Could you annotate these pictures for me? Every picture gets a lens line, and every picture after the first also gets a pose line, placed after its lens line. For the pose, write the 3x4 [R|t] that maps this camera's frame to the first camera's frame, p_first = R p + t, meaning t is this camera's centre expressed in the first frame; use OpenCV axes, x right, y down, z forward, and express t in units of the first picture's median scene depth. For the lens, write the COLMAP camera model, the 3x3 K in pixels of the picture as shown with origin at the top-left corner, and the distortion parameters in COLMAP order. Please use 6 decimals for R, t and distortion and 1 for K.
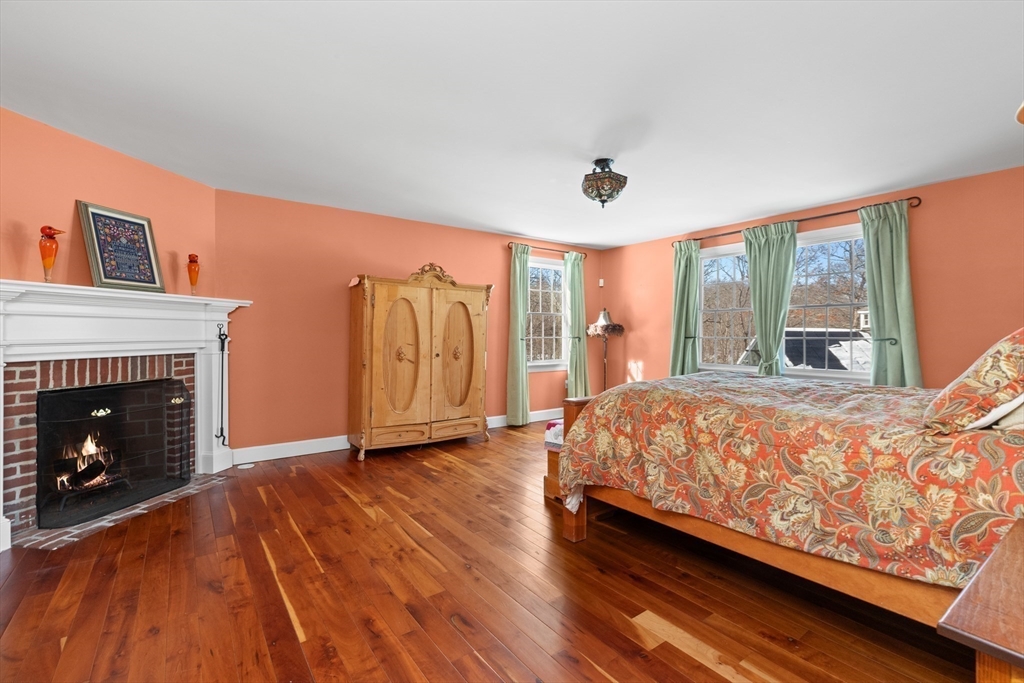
lens RADIAL K [[466.1, 0, 511.5], [0, 466.1, 338.7], [0, 0, 1]] dist [-0.000421, 0.000565]
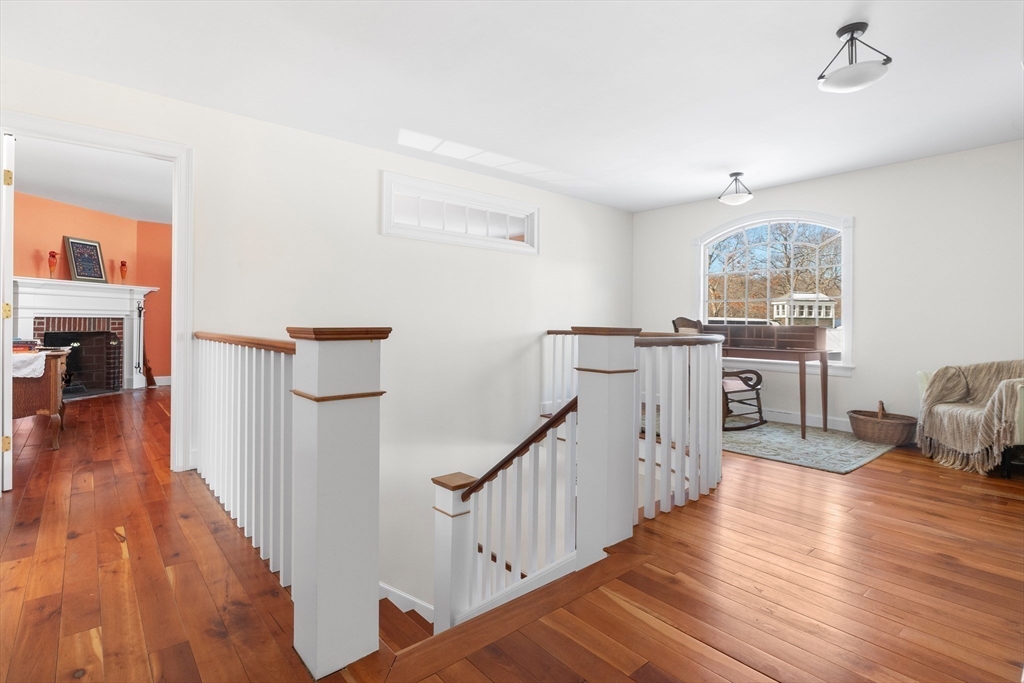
lens RADIAL K [[515.3, 0, 515.5], [0, 515.3, 323.9], [0, 0, 1]] dist [-0.022122, -0.001225]
pose [[0.998060, 0.009388, 0.061542, 0.691471], [-0.008772, 0.999909, -0.010270, 0.063530], [-0.061633, 0.009710, 0.998052, -1.023014]]
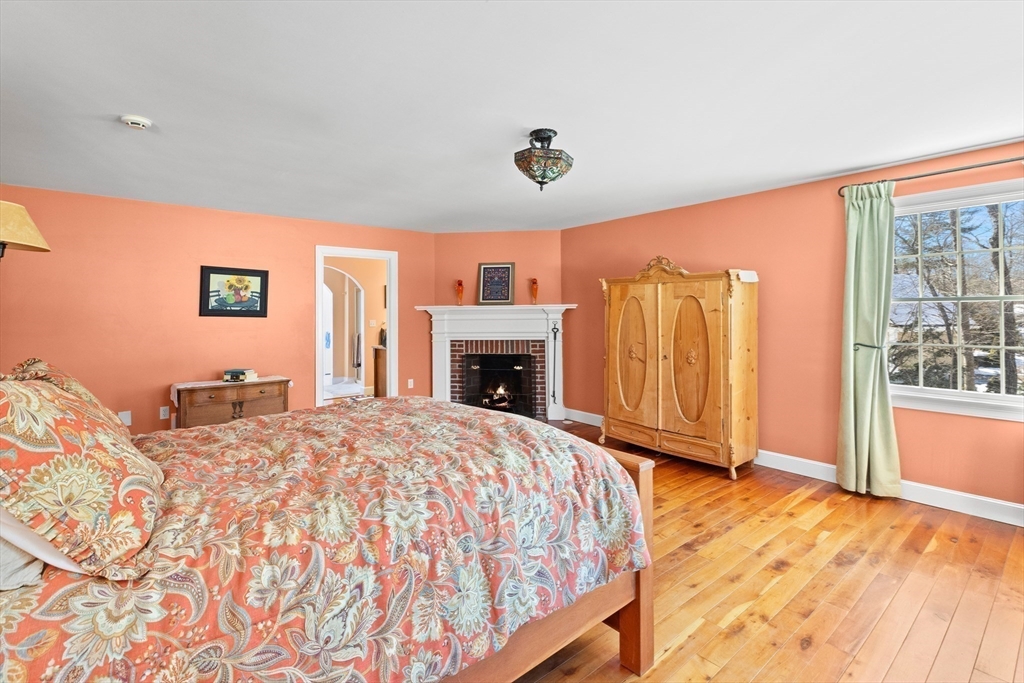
lens RADIAL K [[466.1, 0, 504.3], [0, 466.1, 312.5], [0, 0, 1]] dist [-0.000421, 0.000565]
pose [[0.049314, -0.001789, -0.998782, 0.945298], [-0.003767, 0.999991, -0.001977, -0.062491], [0.998776, 0.003860, 0.049307, 0.841467]]
